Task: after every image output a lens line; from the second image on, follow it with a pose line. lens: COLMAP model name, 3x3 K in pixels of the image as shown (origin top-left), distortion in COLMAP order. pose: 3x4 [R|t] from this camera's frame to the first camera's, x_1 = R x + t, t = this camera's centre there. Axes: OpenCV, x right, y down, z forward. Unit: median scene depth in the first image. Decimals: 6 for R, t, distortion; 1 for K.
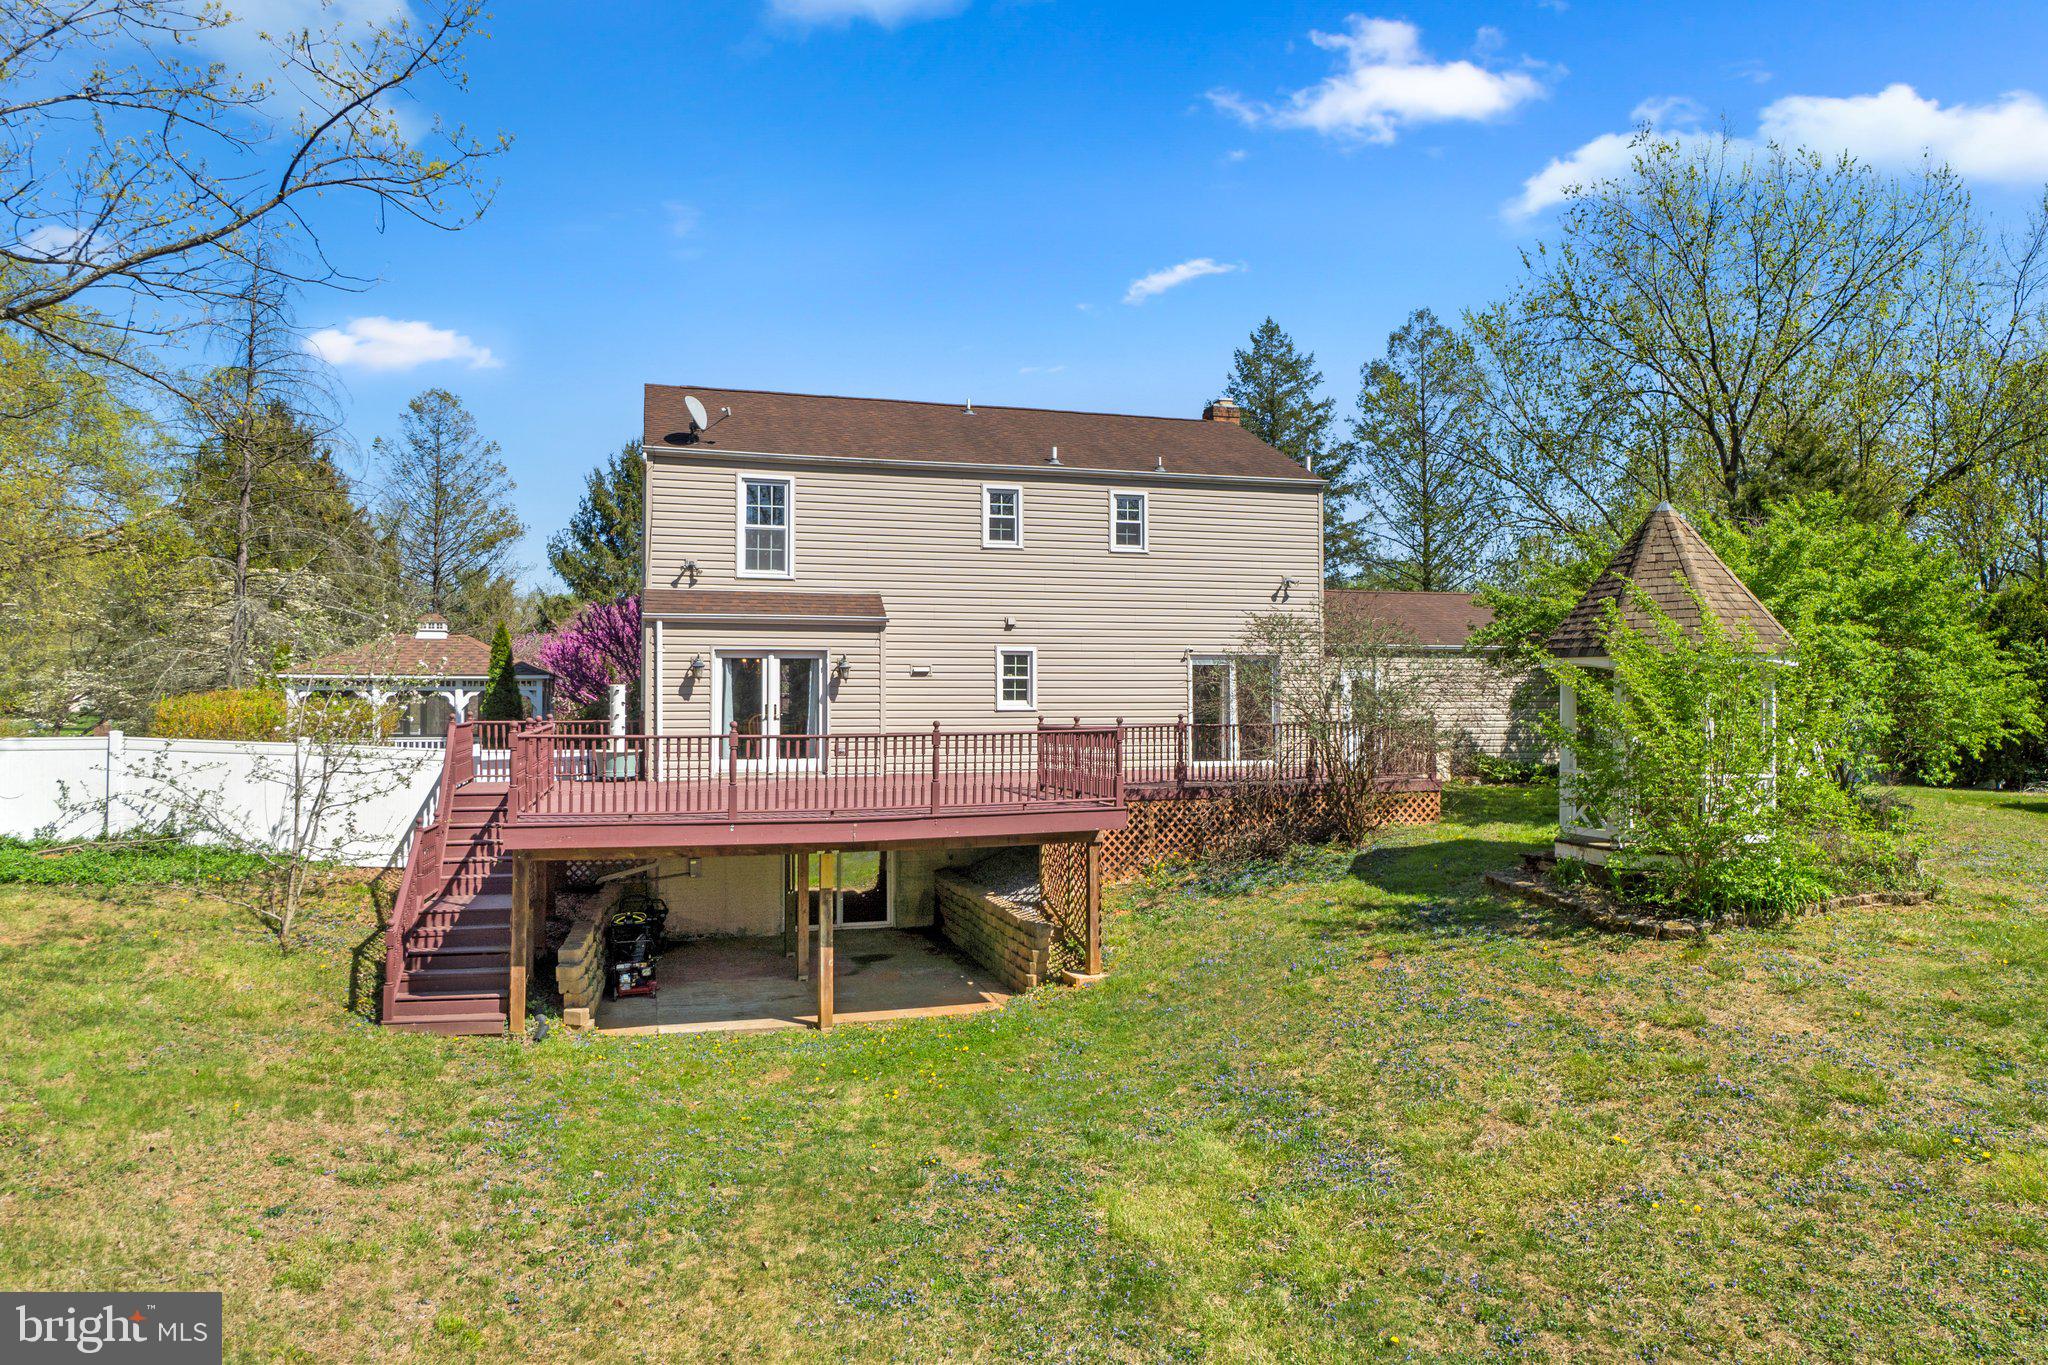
lens RADIAL K [[1292.6, 0, 1016.2], [0, 1292.6, 683.6], [0, 0, 1]] dist [-0.004836, -0.000472]
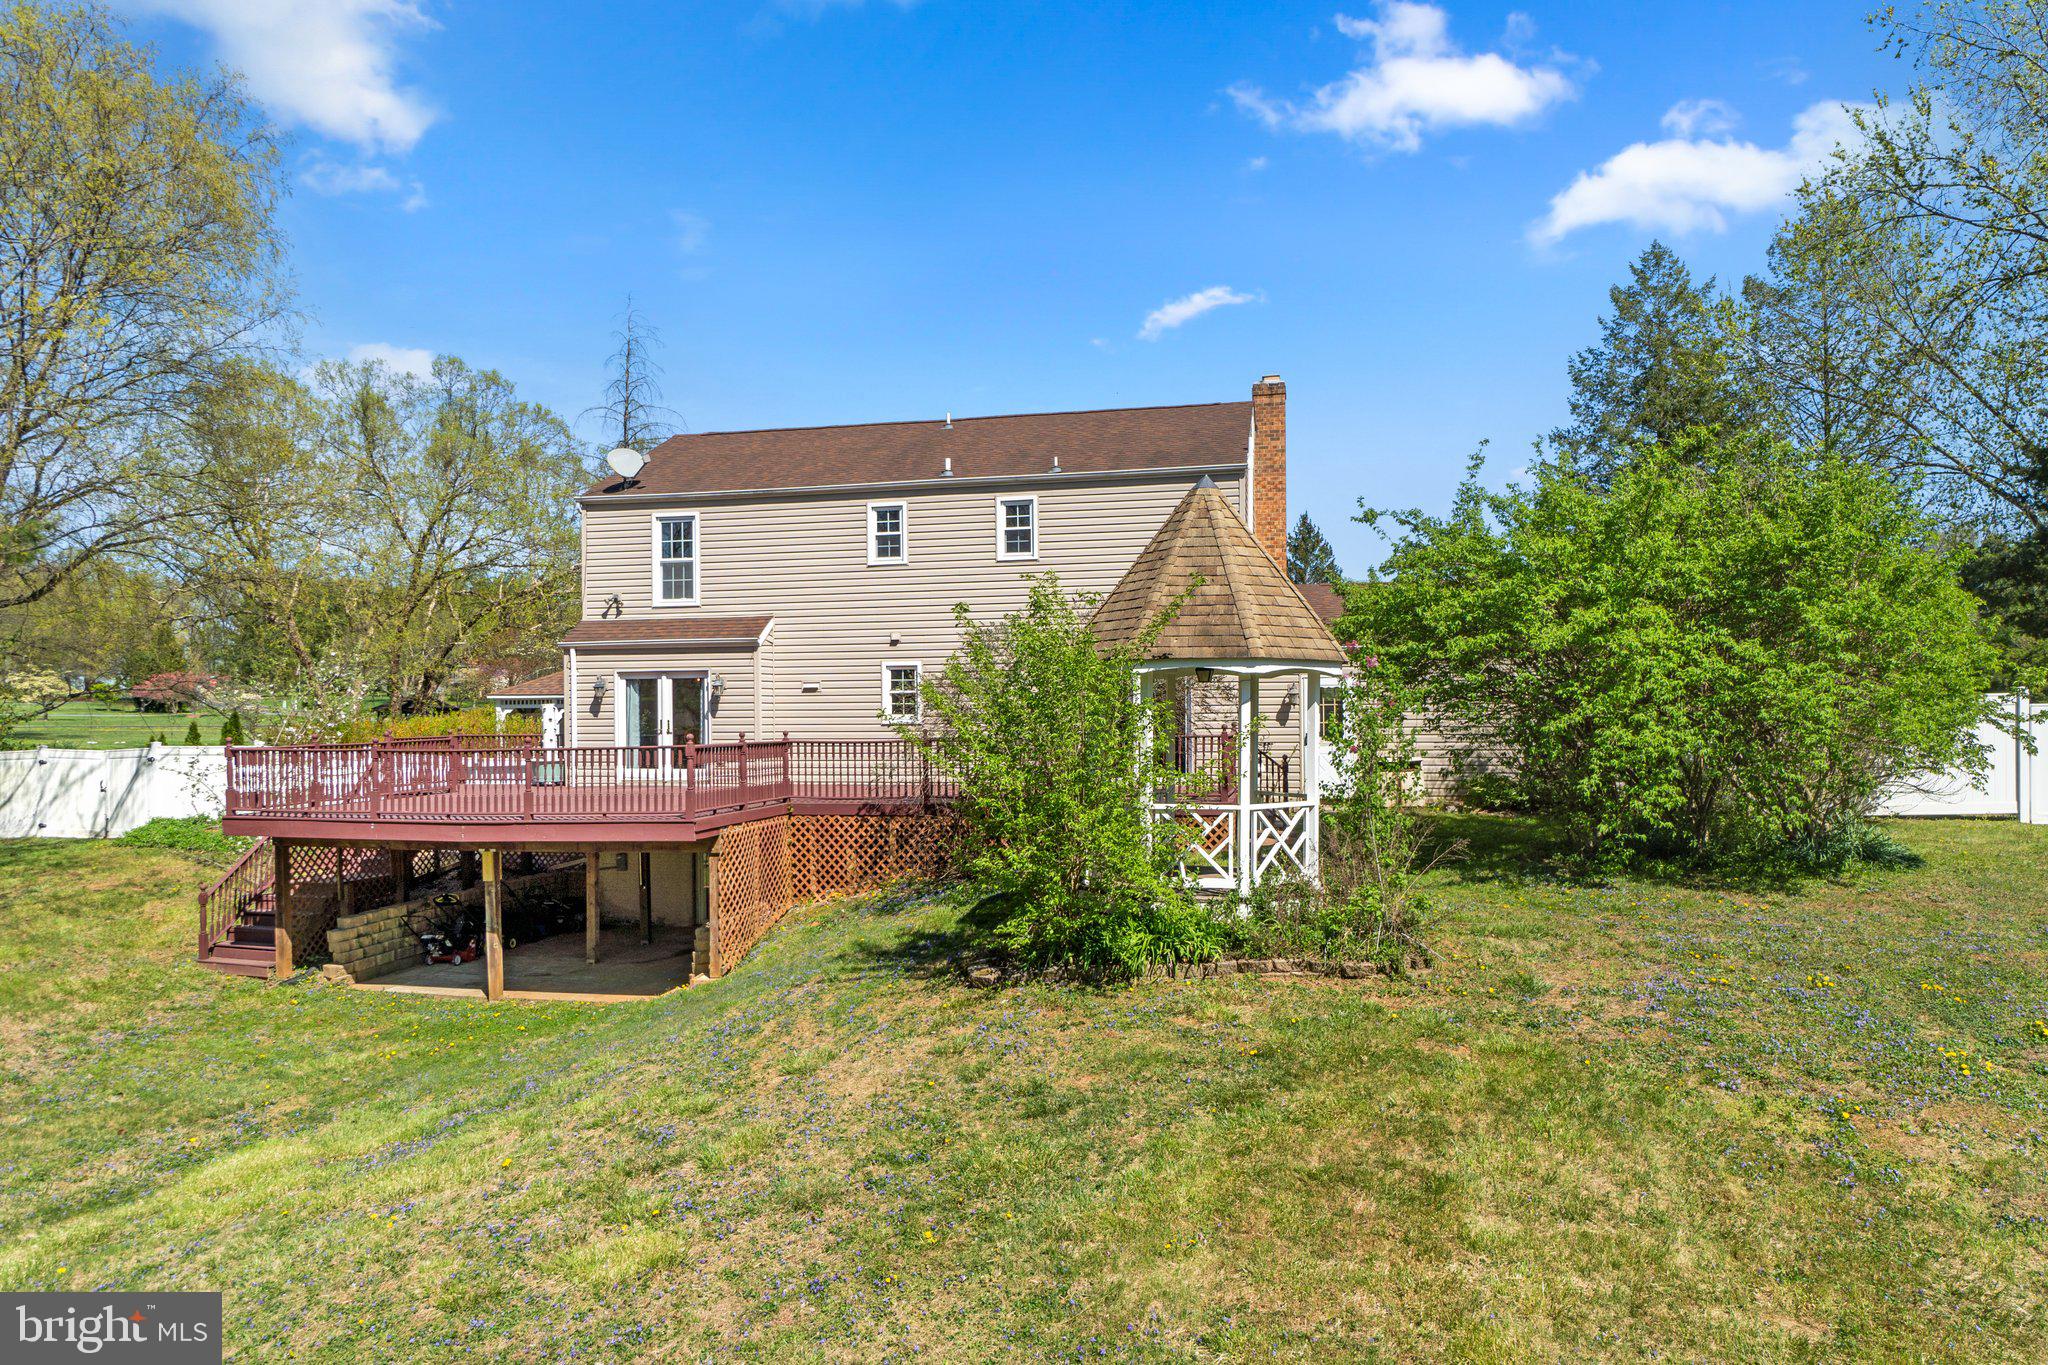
lens RADIAL K [[1321.4, 0, 1022.3], [0, 1321.4, 735.2], [0, 0, 1]] dist [-0.002887, -0.000042]
pose [[0.877440, 0.002242, -0.479681, 0.624888], [0.014530, 0.999406, 0.031250, -0.001856], [0.479466, -0.034390, 0.876886, 0.145031]]
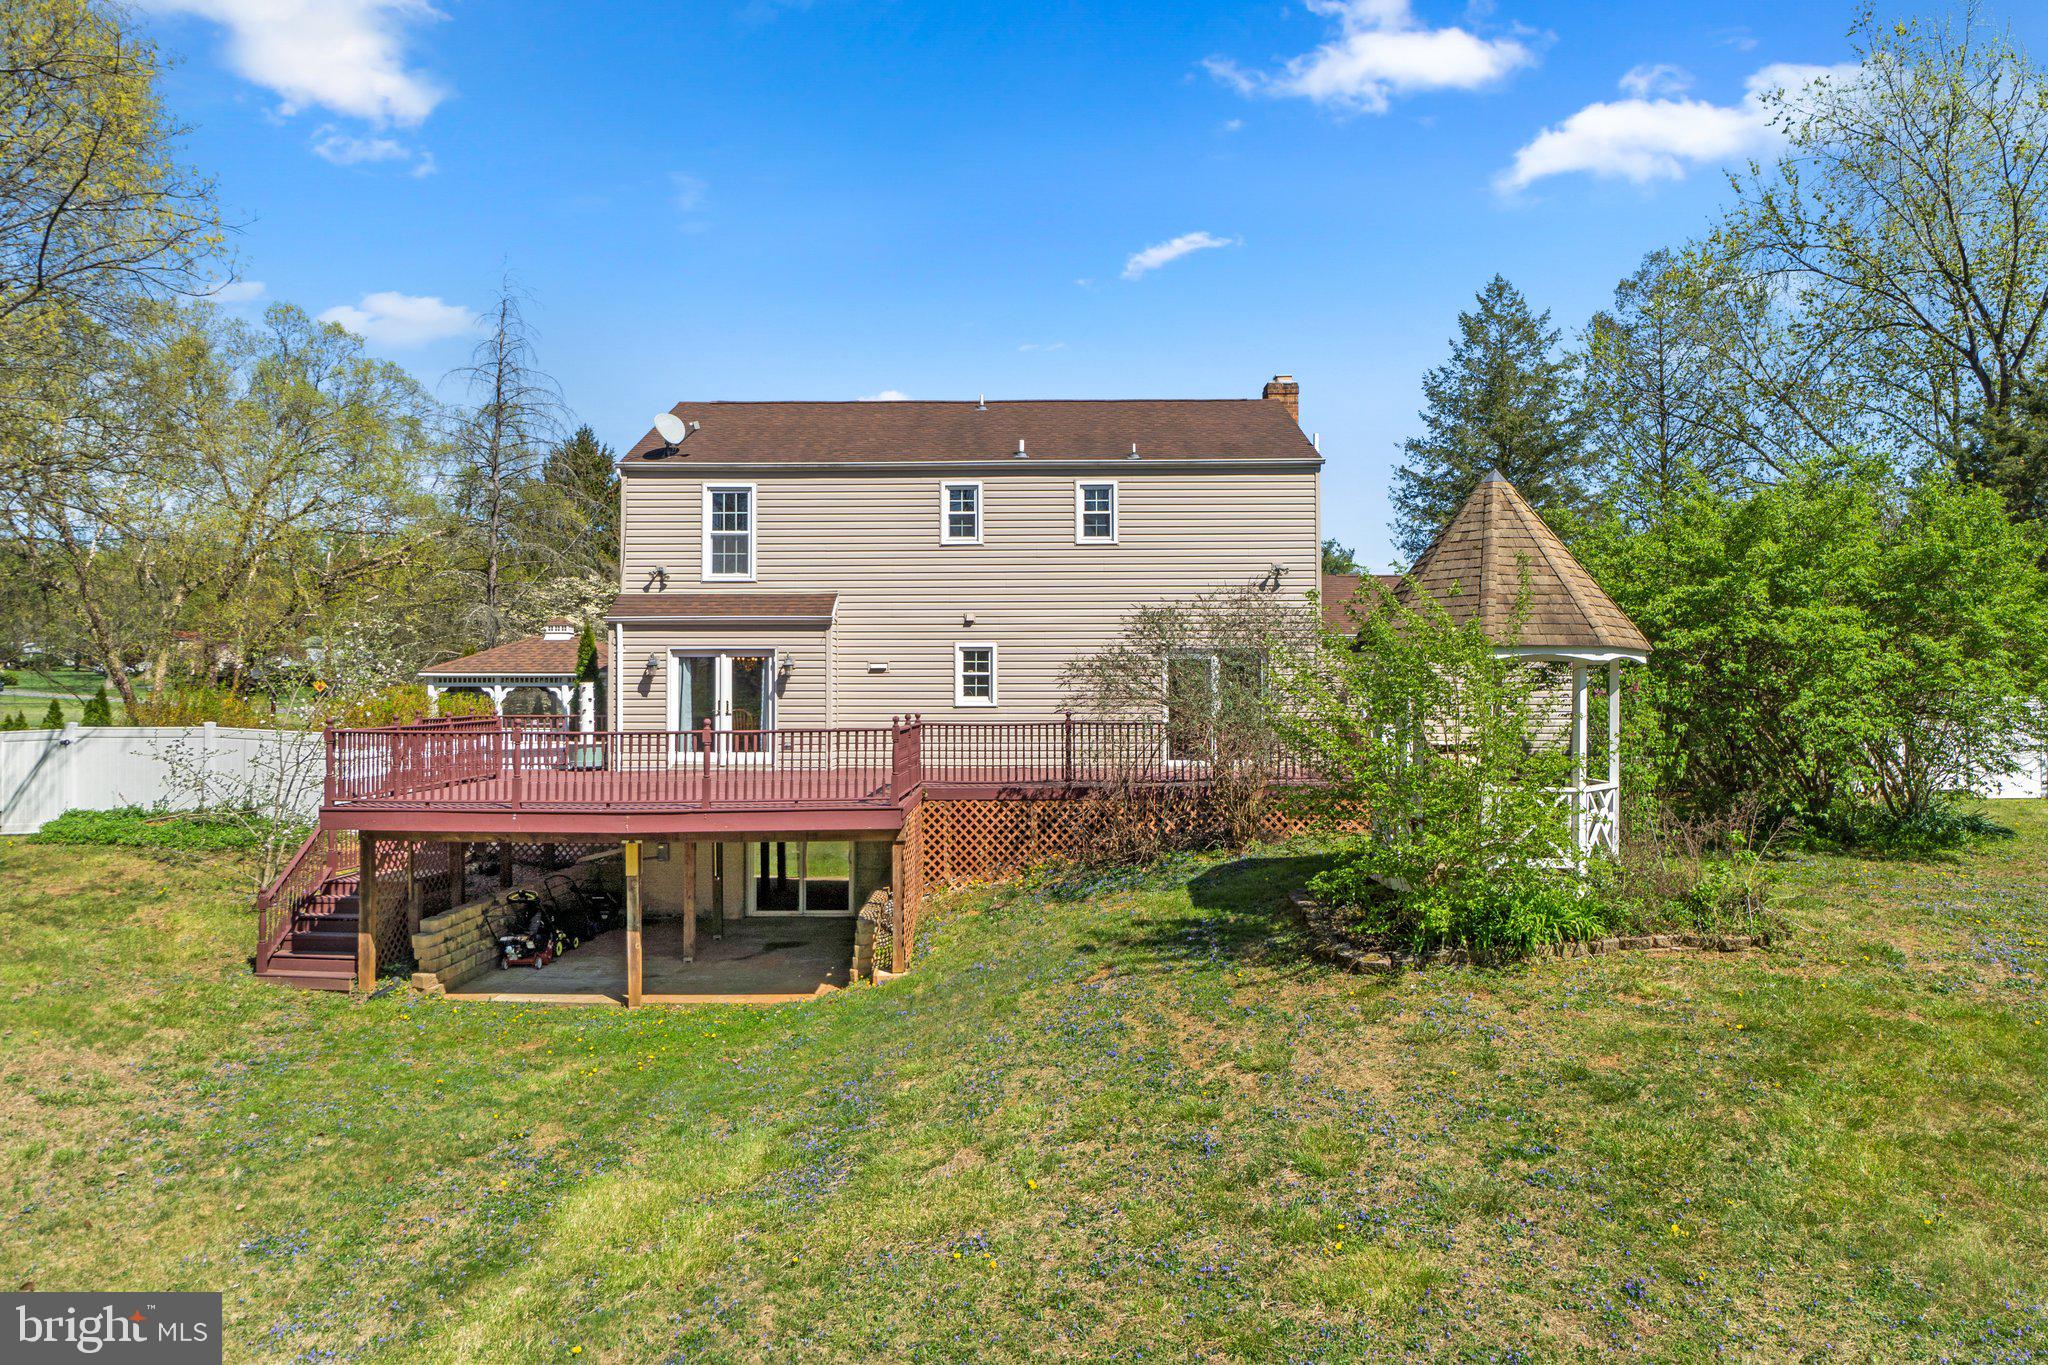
lens RADIAL K [[1292.6, 0, 1016.2], [0, 1292.6, 683.6], [0, 0, 1]] dist [-0.004836, -0.000472]
pose [[0.956269, -0.002066, -0.292482, 0.346796], [0.004399, 0.999964, 0.007319, -0.004440], [0.292456, -0.008285, 0.956243, 0.057537]]
